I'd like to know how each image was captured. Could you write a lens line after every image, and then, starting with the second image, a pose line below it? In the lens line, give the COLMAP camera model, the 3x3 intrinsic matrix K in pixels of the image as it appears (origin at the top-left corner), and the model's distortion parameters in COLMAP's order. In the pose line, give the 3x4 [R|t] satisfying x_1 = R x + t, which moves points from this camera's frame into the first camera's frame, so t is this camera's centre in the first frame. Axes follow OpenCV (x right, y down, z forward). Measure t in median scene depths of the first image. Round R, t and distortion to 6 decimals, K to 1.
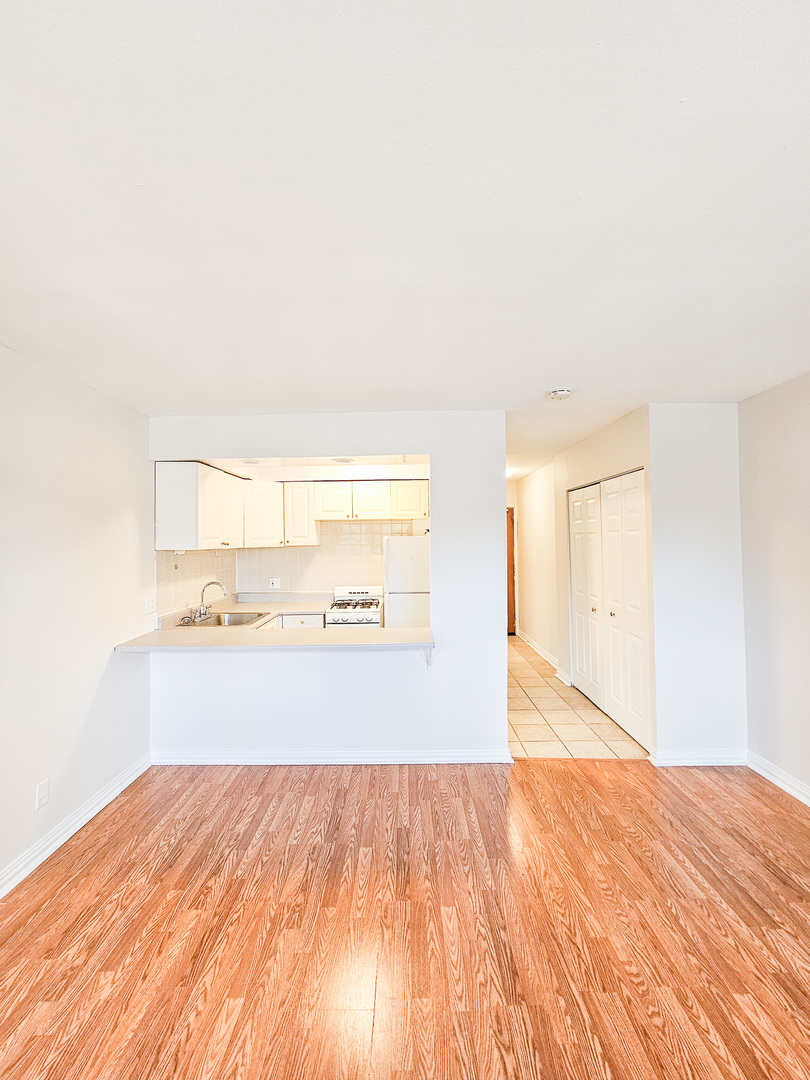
lens RADIAL K [[442.7, 0, 400.6], [0, 442.7, 533.9], [0, 0, 1]] dist [-0.000527, -0.000003]
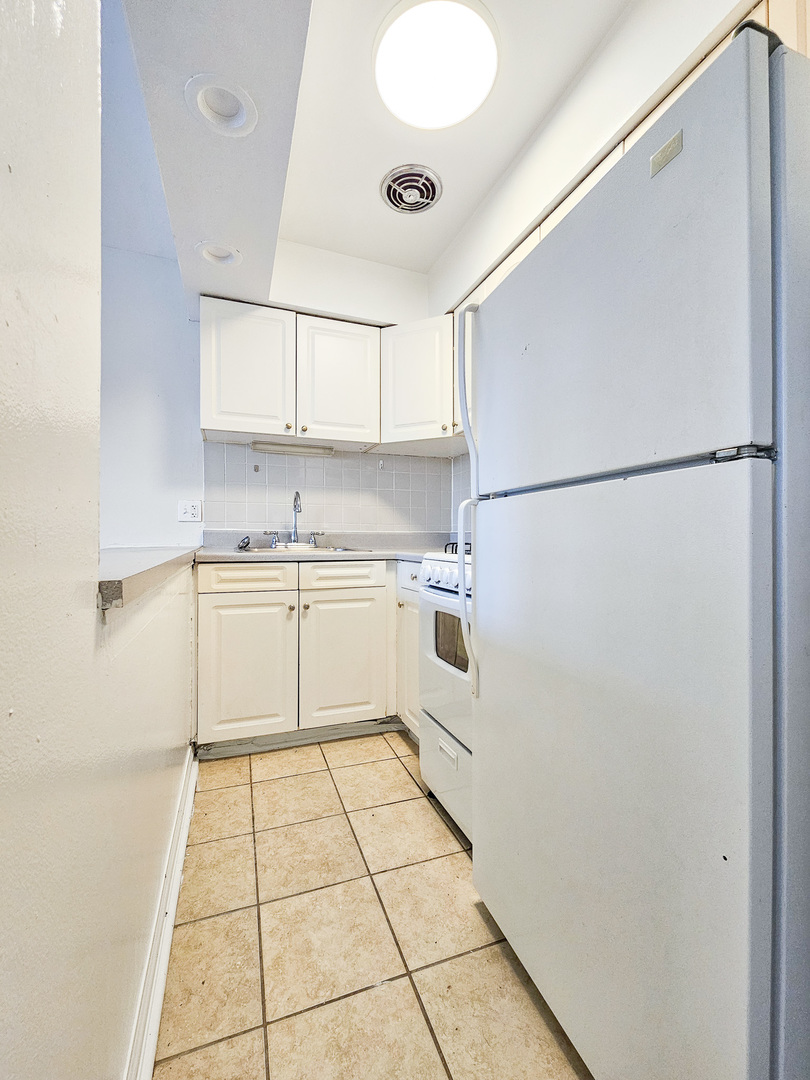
lens RADIAL K [[442.7, 0, 400.6], [0, 442.7, 533.9], [0, 0, 1]] dist [-0.000527, -0.000003]
pose [[0.354700, 0.005812, -0.934962, 0.271754], [0.008211, 0.999923, 0.009331, 0.191708], [0.934944, -0.010987, 0.354625, 1.048823]]
